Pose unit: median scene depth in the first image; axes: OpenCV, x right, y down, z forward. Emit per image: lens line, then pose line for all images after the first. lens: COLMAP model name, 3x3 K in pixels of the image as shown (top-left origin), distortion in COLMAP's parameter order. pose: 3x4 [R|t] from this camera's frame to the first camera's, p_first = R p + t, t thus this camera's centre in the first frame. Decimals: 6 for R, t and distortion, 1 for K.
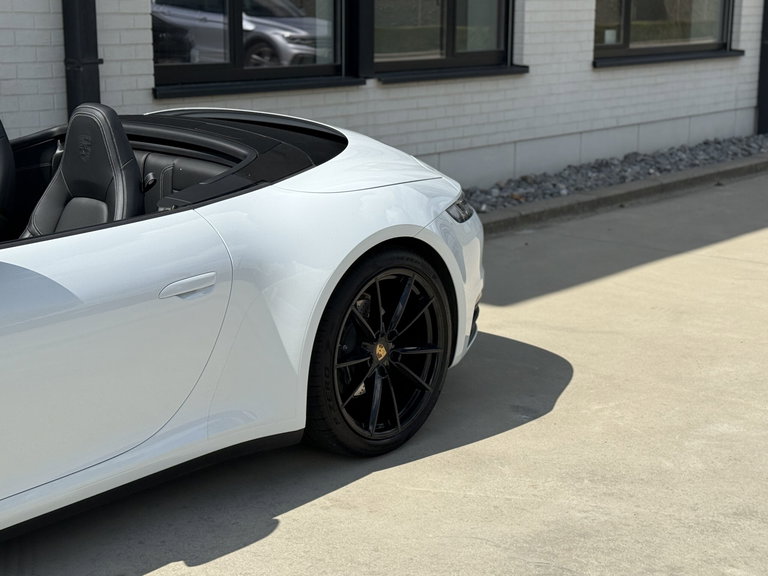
lens RADIAL K [[1346.9, 0, 384.5], [0, 1346.9, 285.8], [0, 0, 1]] dist [0.157009, 0.000000]
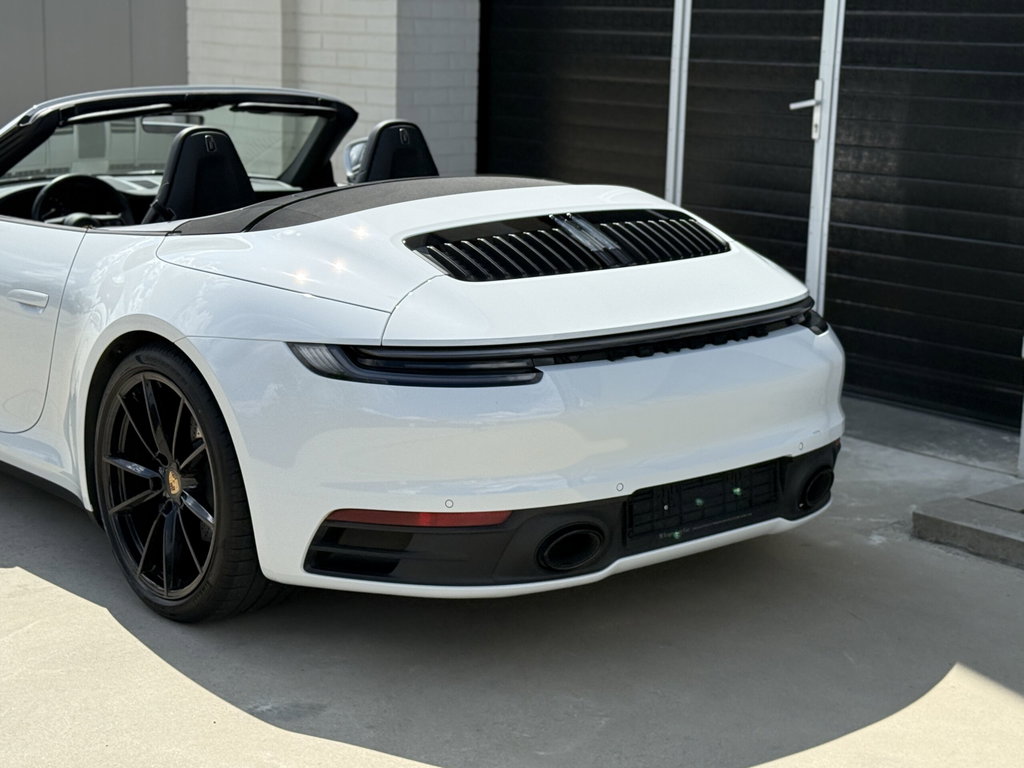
lens RADIAL K [[1795.8, 0, 494.3], [0, 1795.8, 379.3], [0, 0, 1]] dist [0.157009, 0.000000]
pose [[-0.180763, 0.189572, -0.965084, 0.582648], [-0.232024, 0.945333, 0.229151, -0.174960], [0.955766, 0.265345, -0.126896, 0.805832]]
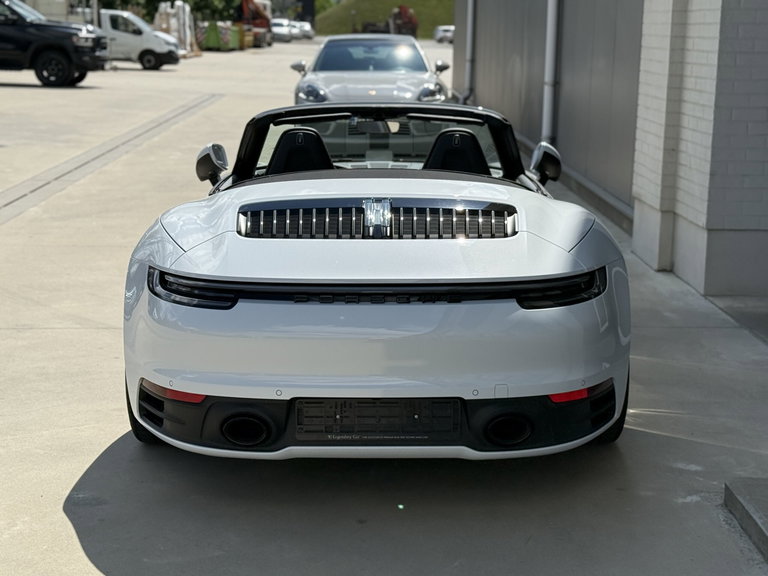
lens RADIAL K [[1346.9, 0, 392.0], [0, 1346.9, 285.0], [0, 0, 1]] dist [0.157009, 0.000000]
pose [[-0.763117, 0.104820, -0.637703, 0.366111], [-0.158711, 0.926143, 0.342156, -0.276115], [0.626469, 0.362315, -0.690119, 1.205071]]
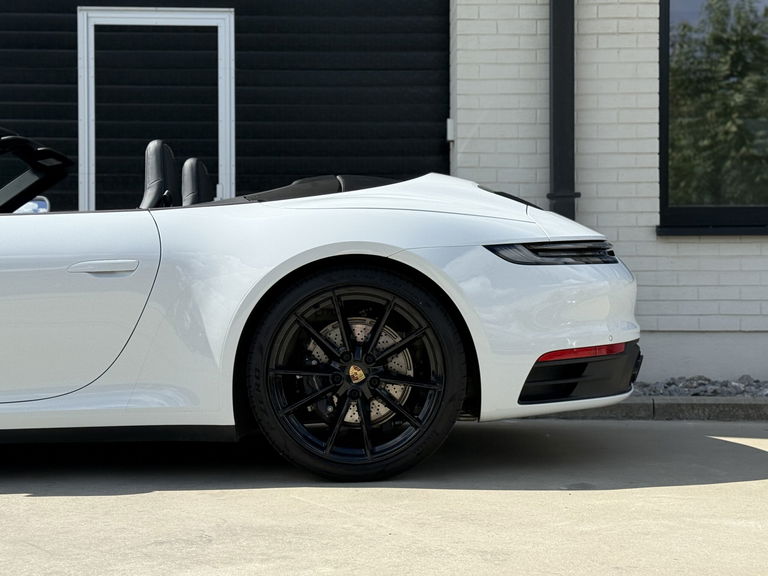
lens RADIAL K [[1346.9, 0, 380.7], [0, 1346.9, 292.6], [0, 0, 1]] dist [0.157009, 0.000000]
pose [[0.635535, -0.016252, -0.771901, 0.479814], [-0.155706, 0.976538, -0.148759, 0.084024], [0.756208, 0.214731, 0.618093, 0.248553]]
